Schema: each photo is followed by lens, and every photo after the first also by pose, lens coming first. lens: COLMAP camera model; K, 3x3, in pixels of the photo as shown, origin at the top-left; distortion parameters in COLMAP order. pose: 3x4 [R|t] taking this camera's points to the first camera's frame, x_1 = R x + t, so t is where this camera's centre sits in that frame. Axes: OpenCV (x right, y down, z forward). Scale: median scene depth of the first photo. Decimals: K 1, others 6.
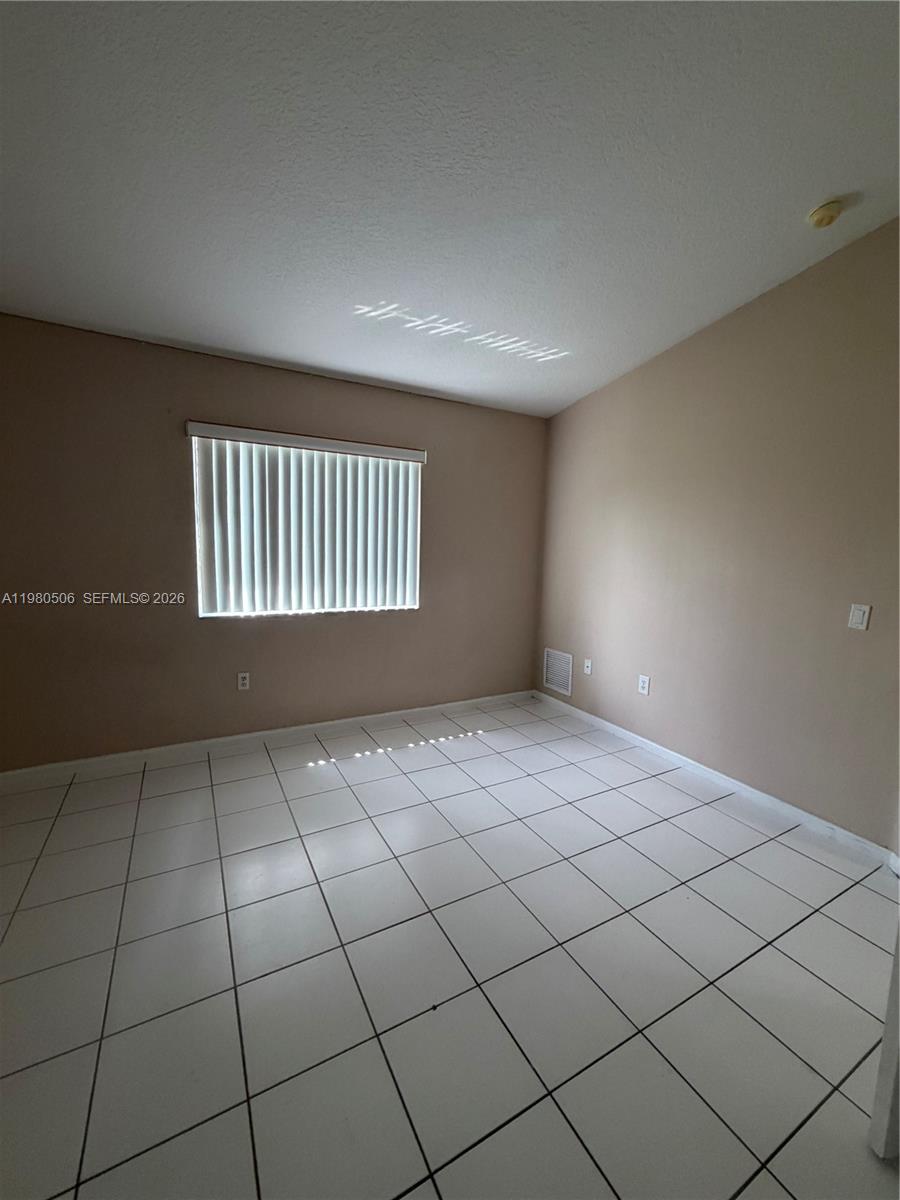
lens RADIAL K [[482.6, 0, 435.1], [0, 482.6, 603.4], [0, 0, 1]] dist [0.000652, 0.000083]
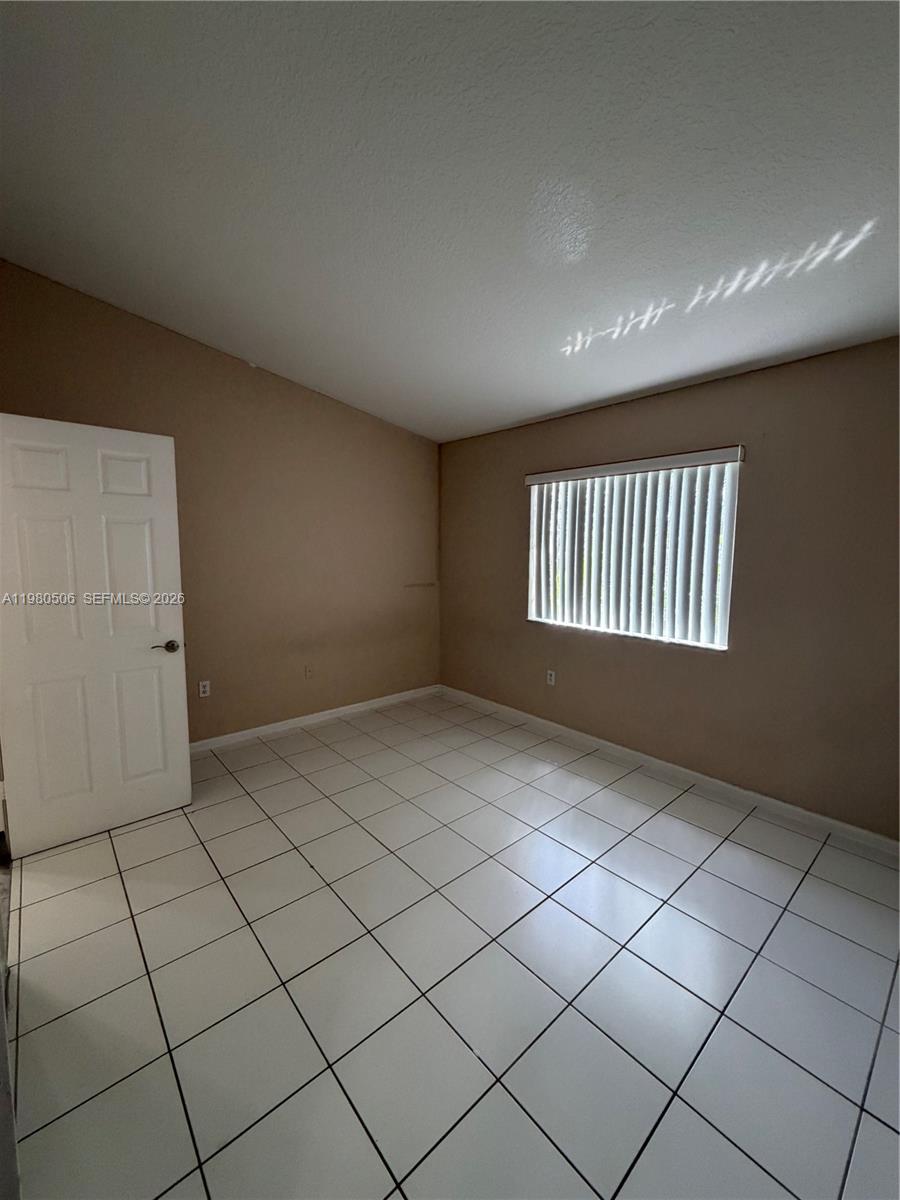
lens RADIAL K [[482.6, 0, 446.9], [0, 482.6, 596.7], [0, 0, 1]] dist [0.000652, 0.000083]
pose [[0.220205, 0.081396, -0.972052, 0.710565], [-0.112535, 0.991979, 0.057571, -0.081373], [0.968940, 0.096712, 0.227599, 0.451788]]
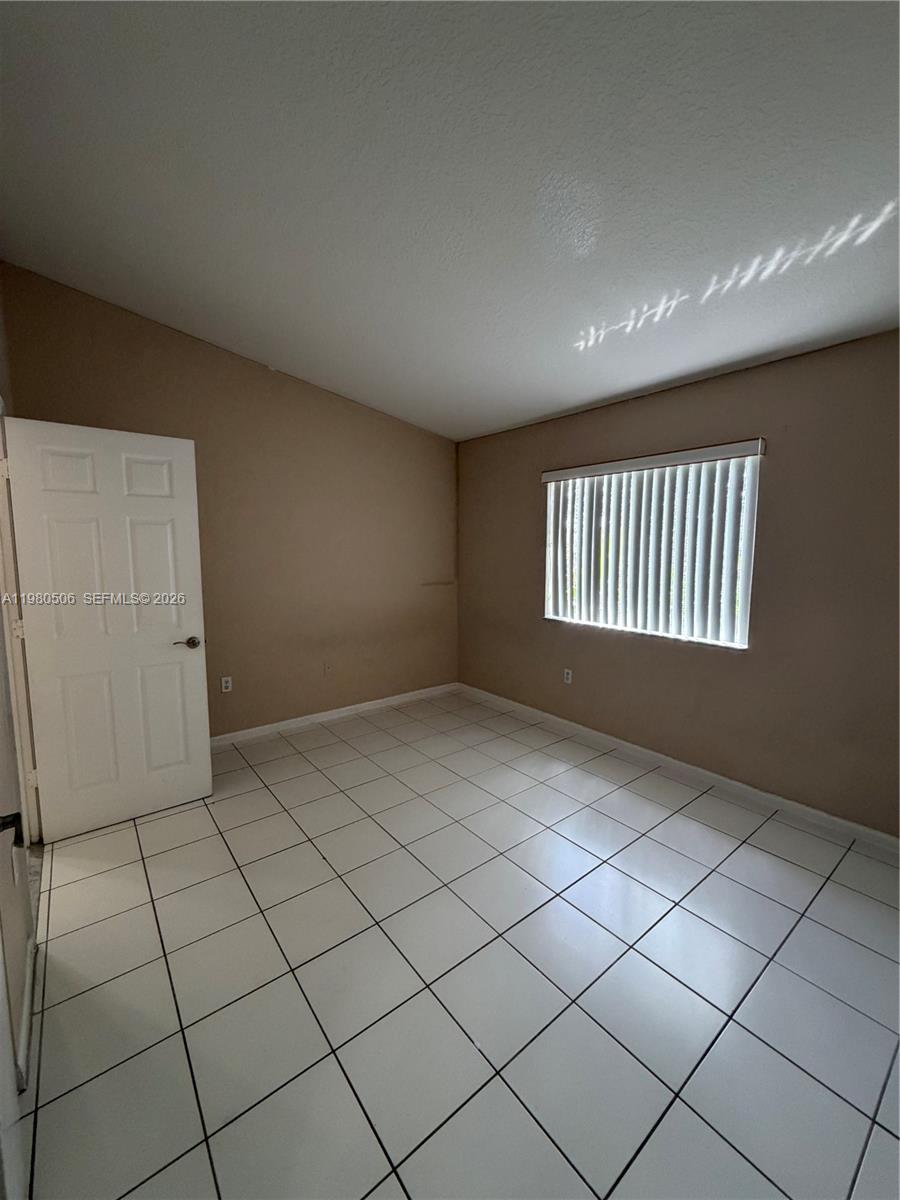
lens RADIAL K [[482.6, 0, 446.9], [0, 482.6, 596.9], [0, 0, 1]] dist [0.000652, 0.000083]
pose [[0.169669, 0.083704, -0.981940, 0.719514], [-0.108502, 0.991916, 0.065807, -0.081884], [0.979510, 0.095377, 0.177379, 0.473260]]
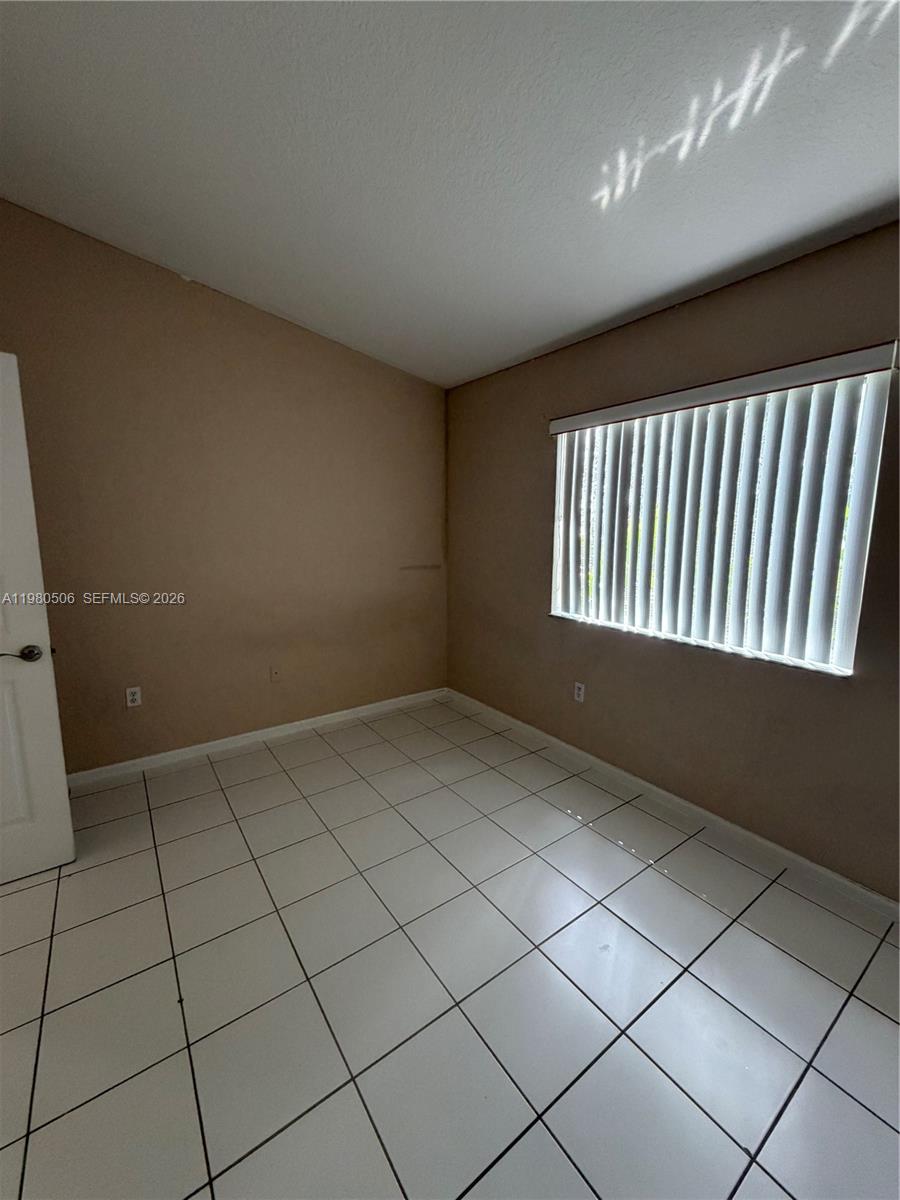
lens RADIAL K [[482.6, 0, 448.0], [0, 482.6, 595.9], [0, 0, 1]] dist [0.000652, 0.000083]
pose [[0.123965, 0.124997, -0.984382, 0.449781], [-0.114450, 0.987215, 0.110944, -0.092008], [0.985664, 0.098909, 0.136686, 0.613535]]
